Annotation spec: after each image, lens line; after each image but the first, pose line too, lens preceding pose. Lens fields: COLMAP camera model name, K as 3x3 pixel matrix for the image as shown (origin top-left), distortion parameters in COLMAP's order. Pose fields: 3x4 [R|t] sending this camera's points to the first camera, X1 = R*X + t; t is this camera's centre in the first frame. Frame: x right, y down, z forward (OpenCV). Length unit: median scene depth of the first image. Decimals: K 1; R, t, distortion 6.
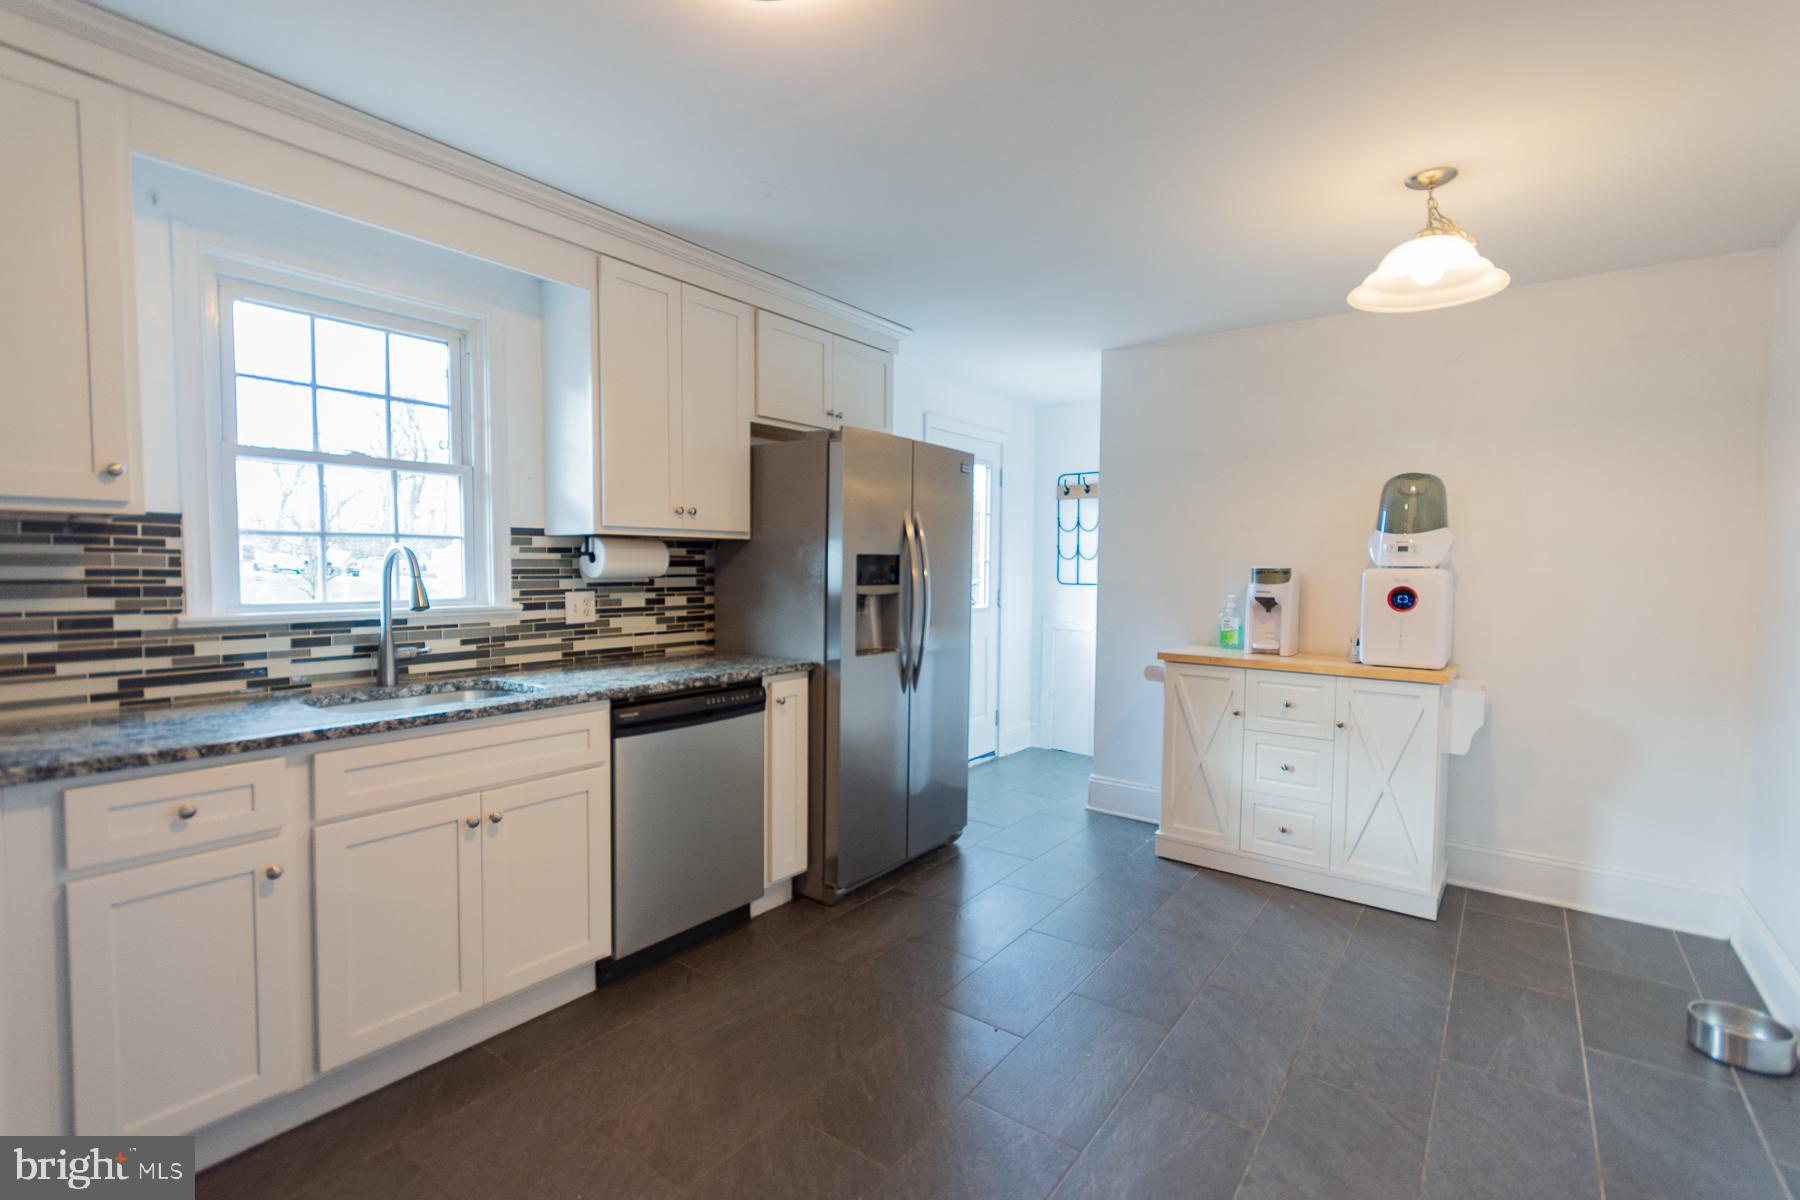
lens RADIAL K [[806.9, 0, 894.9], [0, 806.9, 601.9], [0, 0, 1]] dist [0.002929, -0.000489]
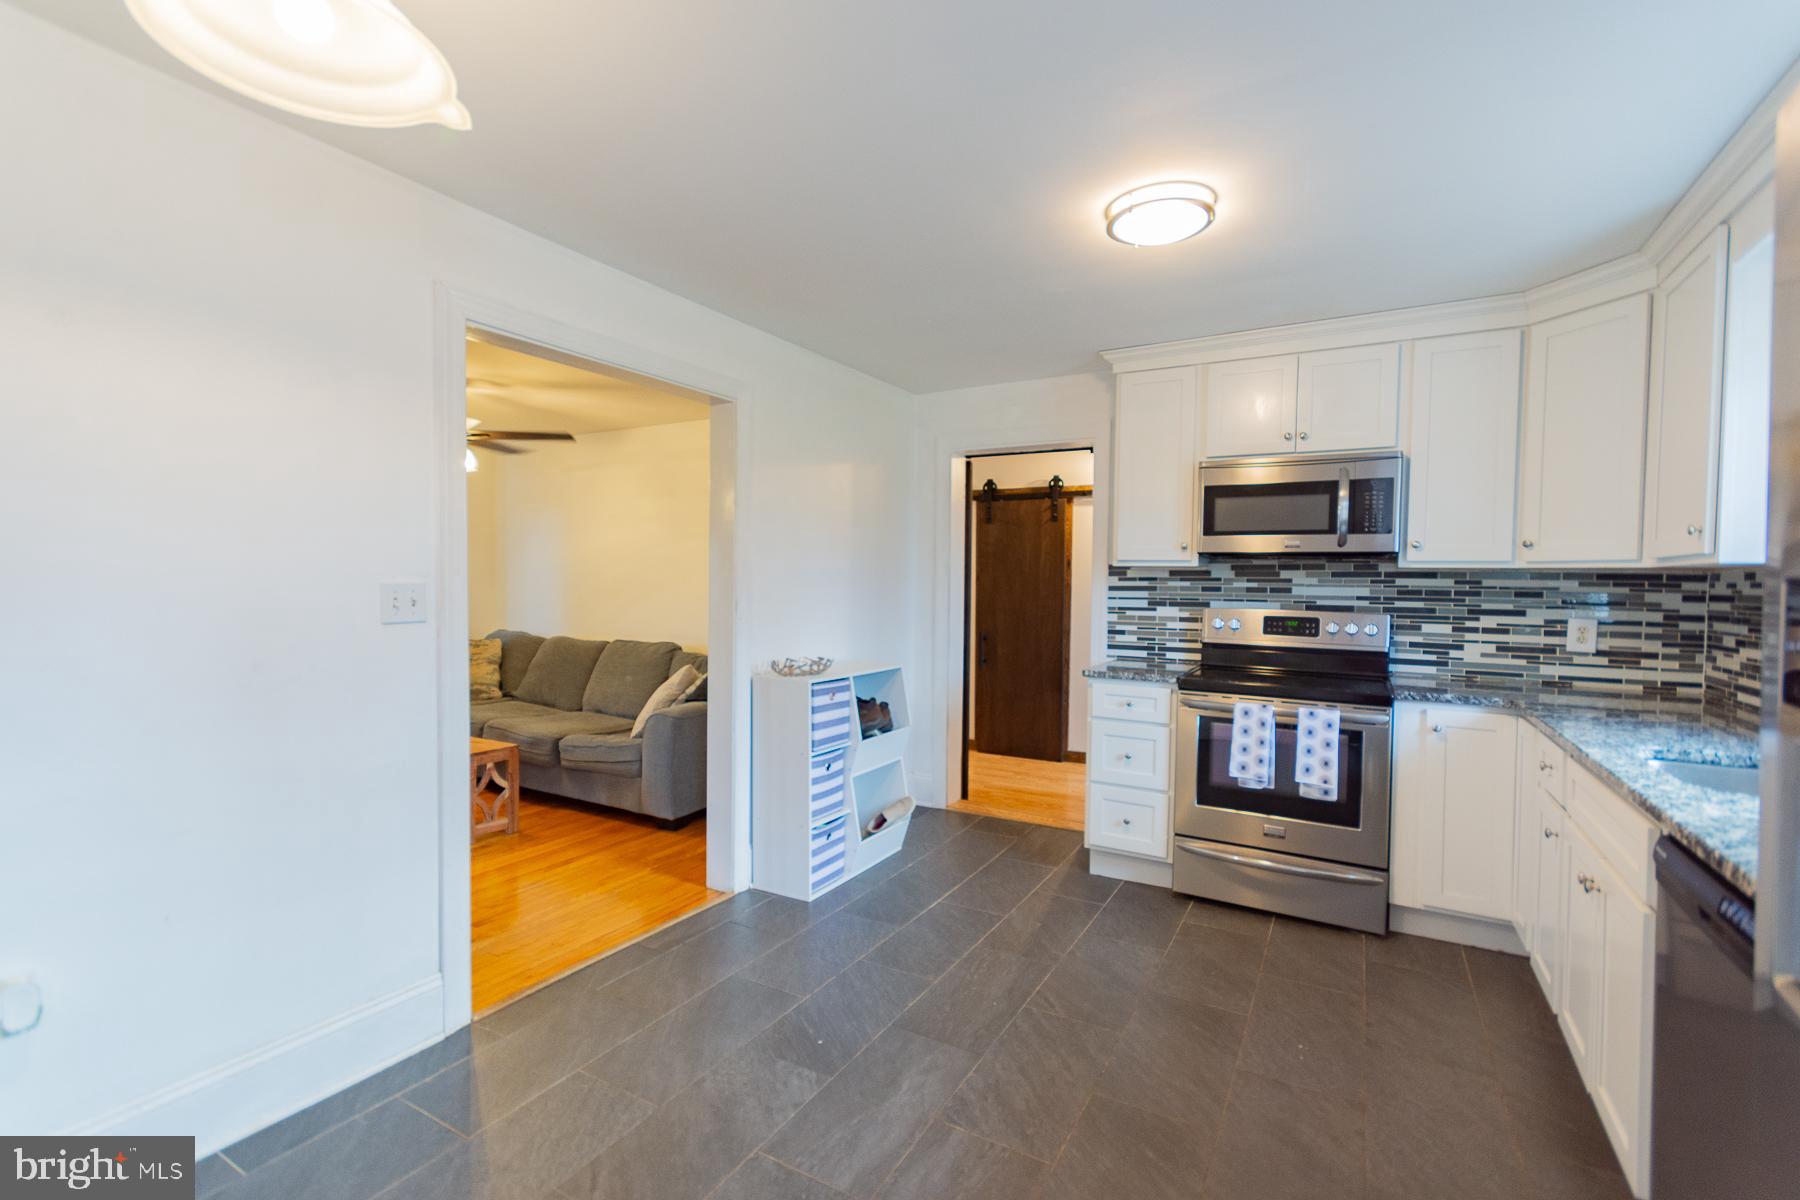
lens RADIAL K [[806.9, 0, 894.9], [0, 806.9, 601.9], [0, 0, 1]] dist [0.002929, -0.000489]
pose [[-0.992563, -0.017820, -0.120420, 0.321141], [-0.026873, 0.996898, 0.073981, -0.078161], [0.118728, 0.076667, -0.989963, 1.512322]]
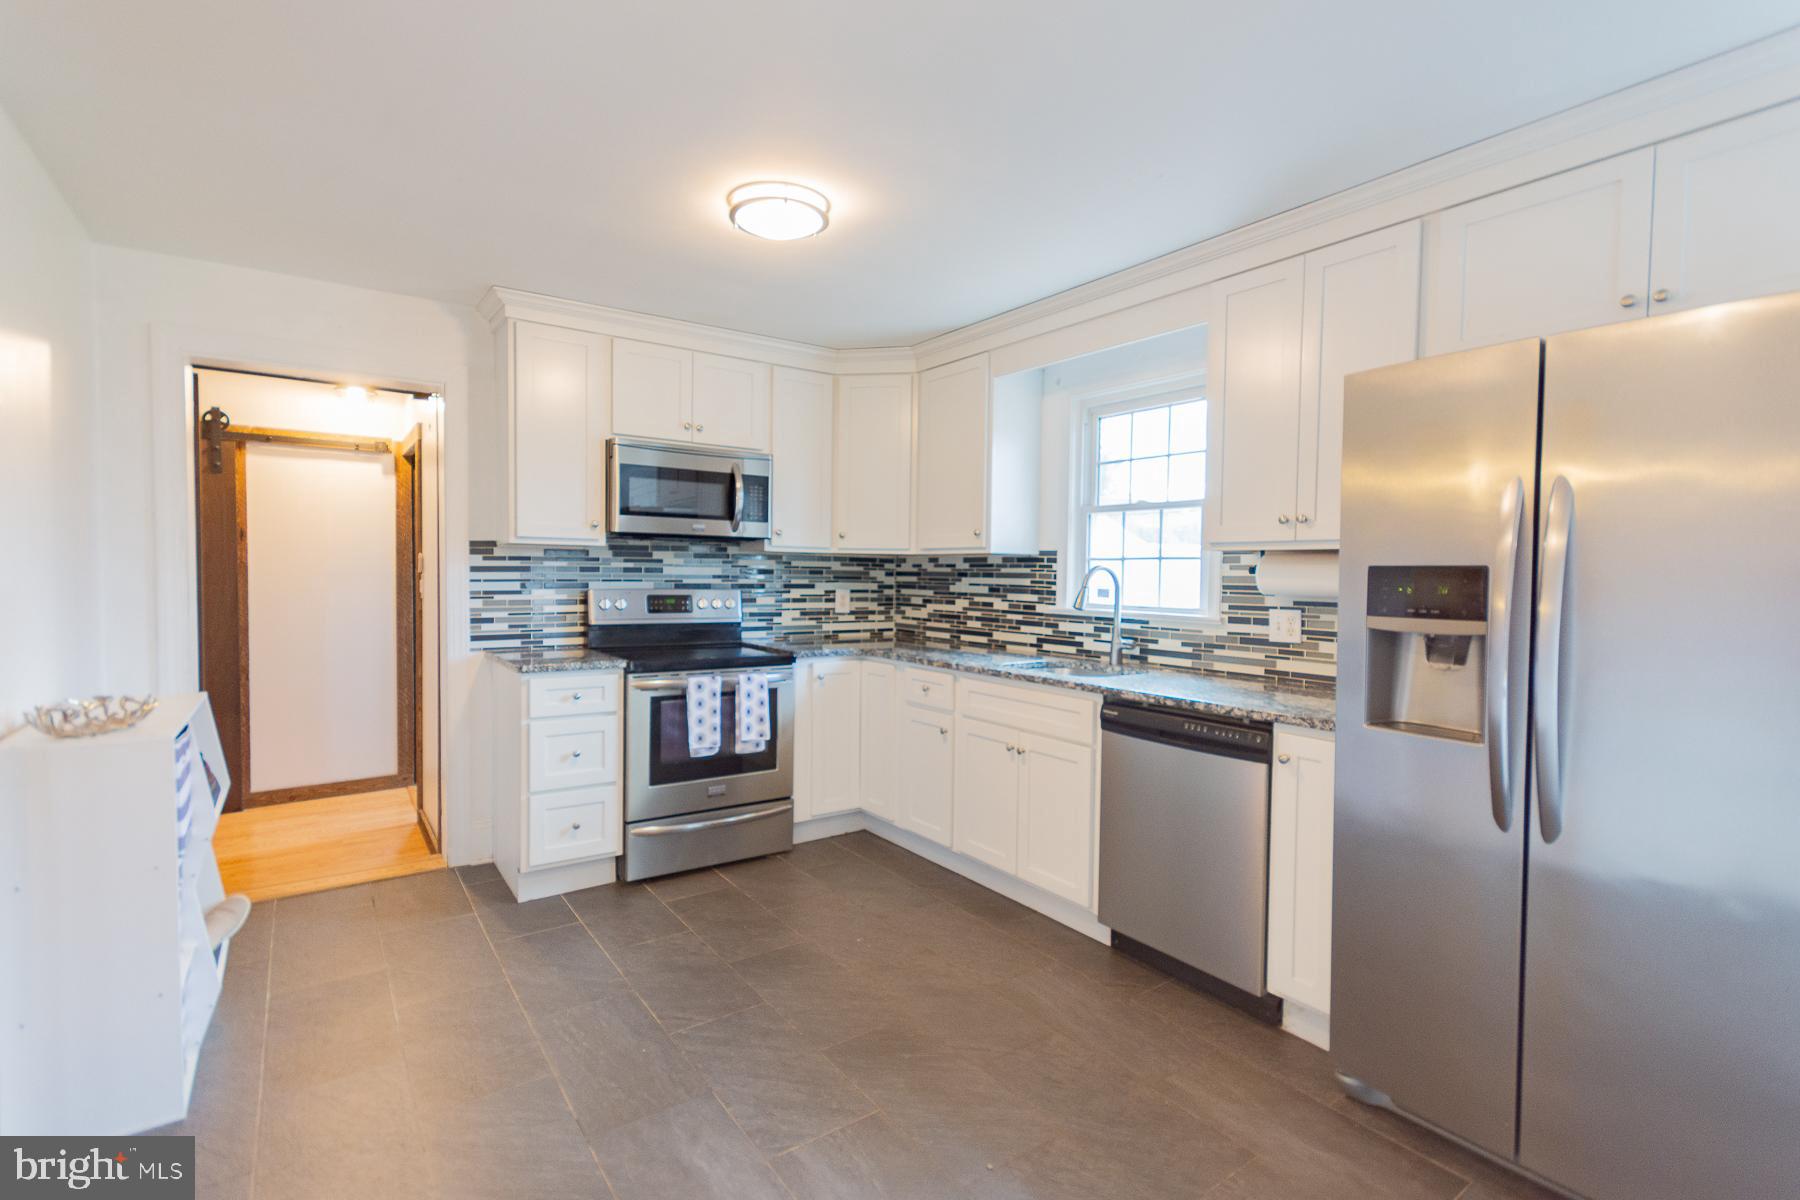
lens RADIAL K [[836.7, 0, 919.4], [0, 836.7, 601.7], [0, 0, 1]] dist [-0.000255, 0.000301]
pose [[-0.285469, 0.022433, -0.958125, 0.856239], [-0.061620, 0.997228, 0.041708, -0.045684], [0.956405, 0.070946, -0.283295, 1.058588]]
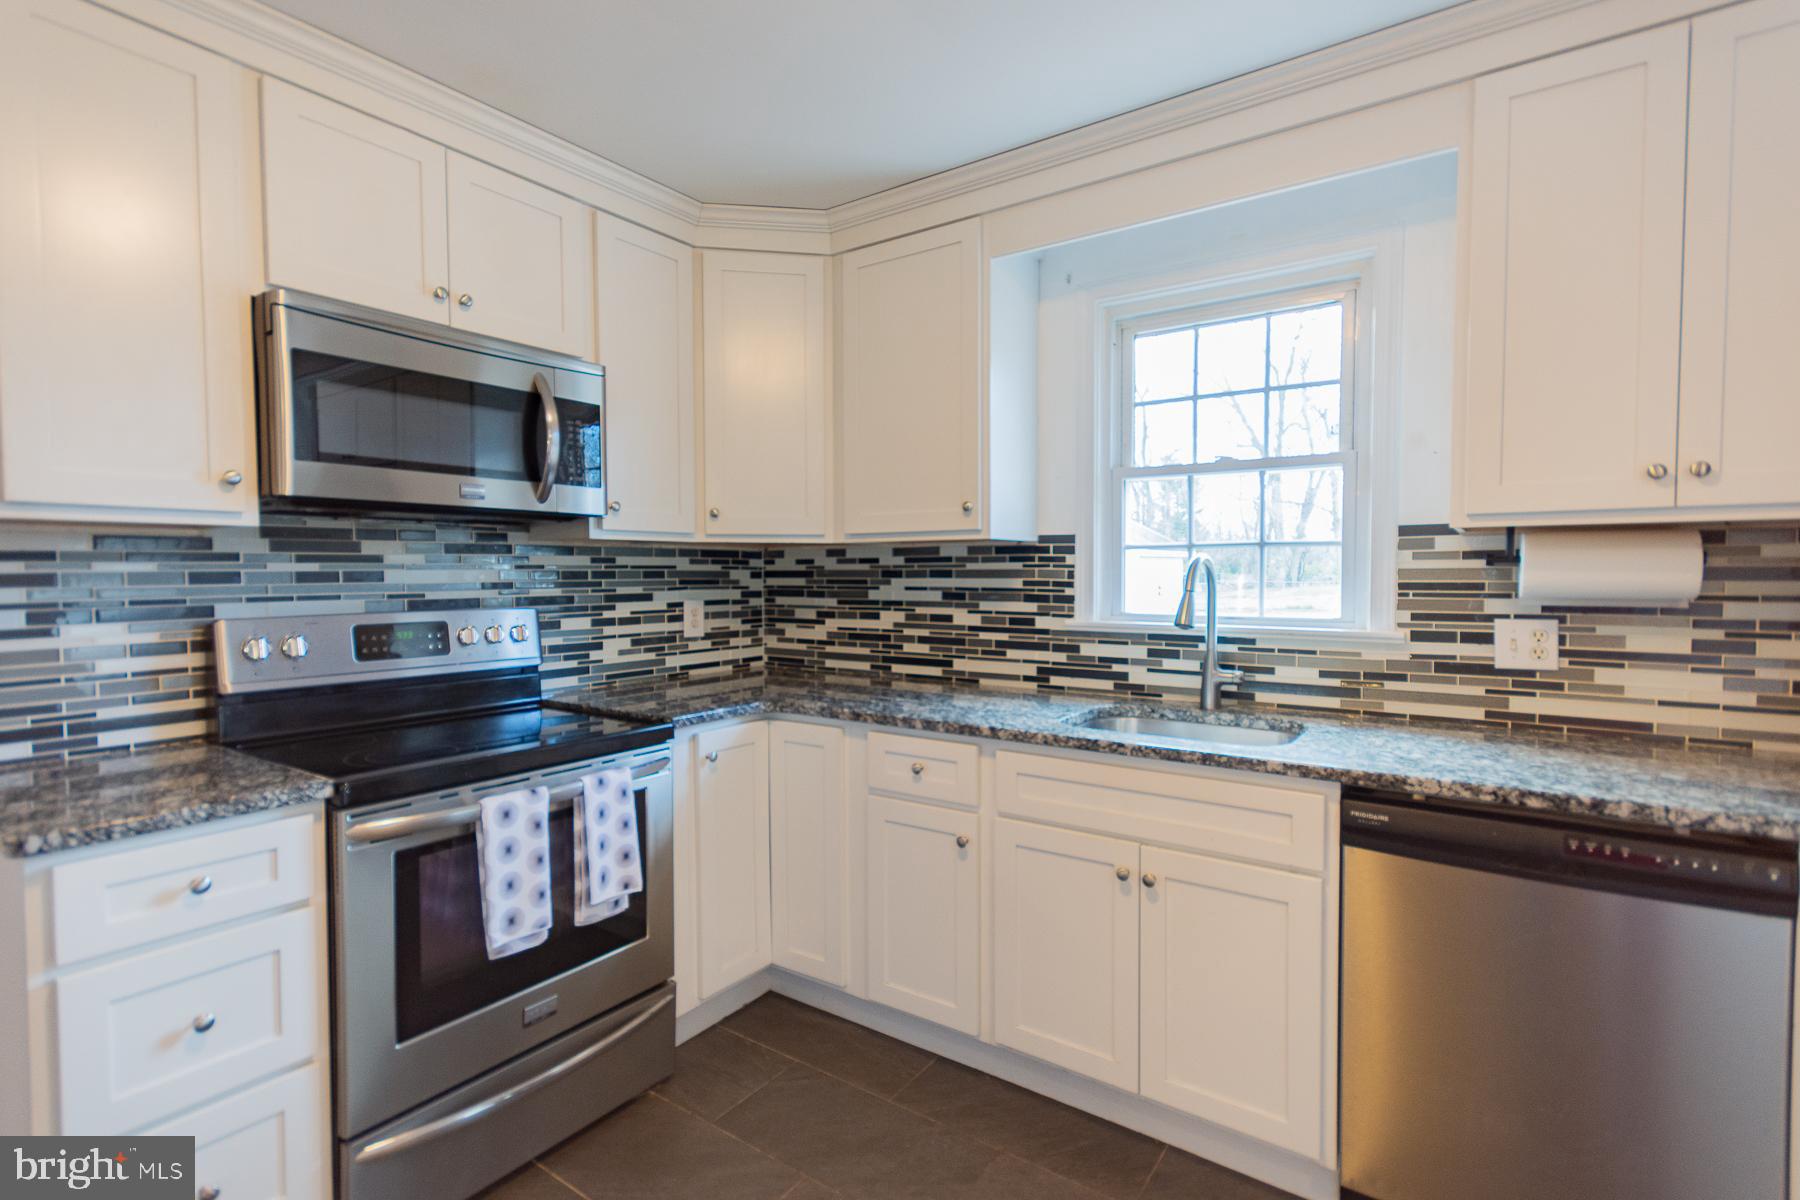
lens RADIAL K [[851.2, 0, 912.2], [0, 851.2, 602.0], [0, 0, 1]] dist [0.009661, -0.000874]
pose [[0.040302, 0.029830, -0.998742, 0.314533], [-0.043631, 0.998653, 0.028067, -0.029410], [0.998234, 0.042445, 0.041549, 0.605525]]
